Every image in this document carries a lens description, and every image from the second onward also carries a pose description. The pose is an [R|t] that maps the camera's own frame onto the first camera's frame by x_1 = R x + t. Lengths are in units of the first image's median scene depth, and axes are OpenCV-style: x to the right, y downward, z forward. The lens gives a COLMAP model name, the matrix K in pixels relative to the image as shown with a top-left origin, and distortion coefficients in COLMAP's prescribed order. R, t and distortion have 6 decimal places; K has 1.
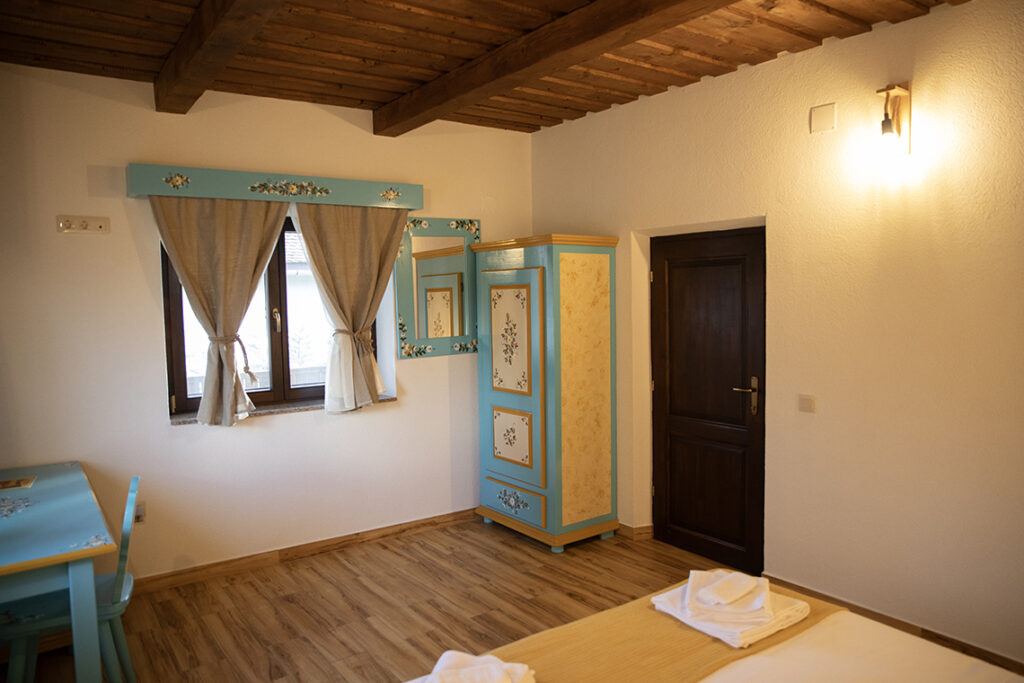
lens RADIAL K [[697.4, 0, 516.5], [0, 697.4, 341.1], [0, 0, 1]] dist [-0.110719, 0.083112]
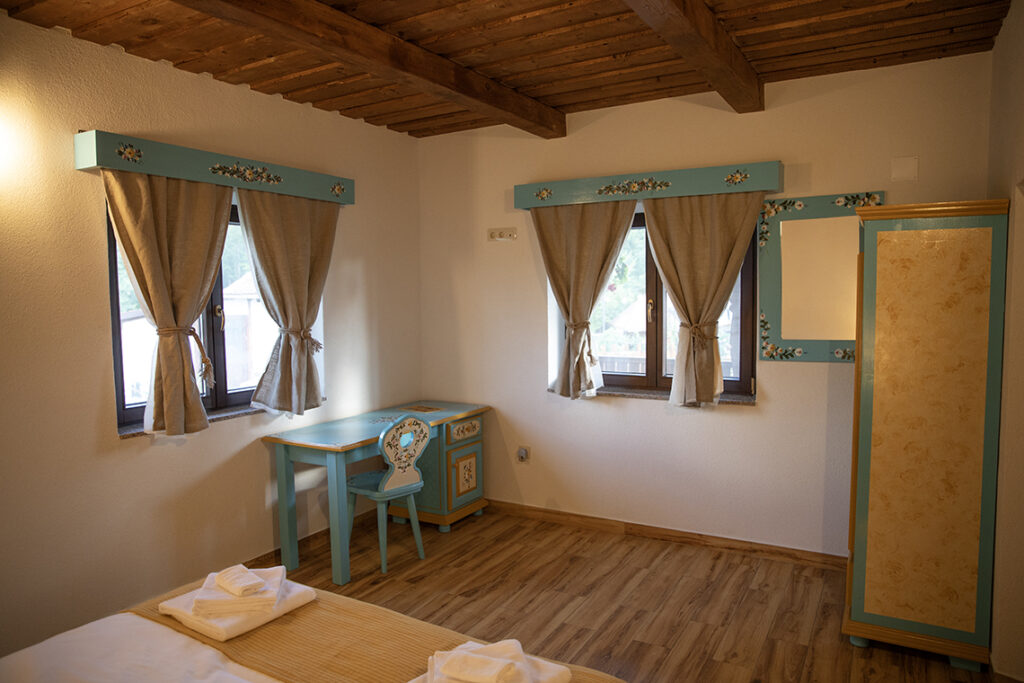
lens RADIAL K [[697.4, 0, 516.5], [0, 697.4, 341.1], [0, 0, 1]] dist [-0.110719, 0.083112]
pose [[0.405456, 0.076569, -0.910902, 0.576011], [-0.057687, 0.996643, 0.058099, -0.035930], [0.912292, 0.028991, 0.408512, 0.398793]]
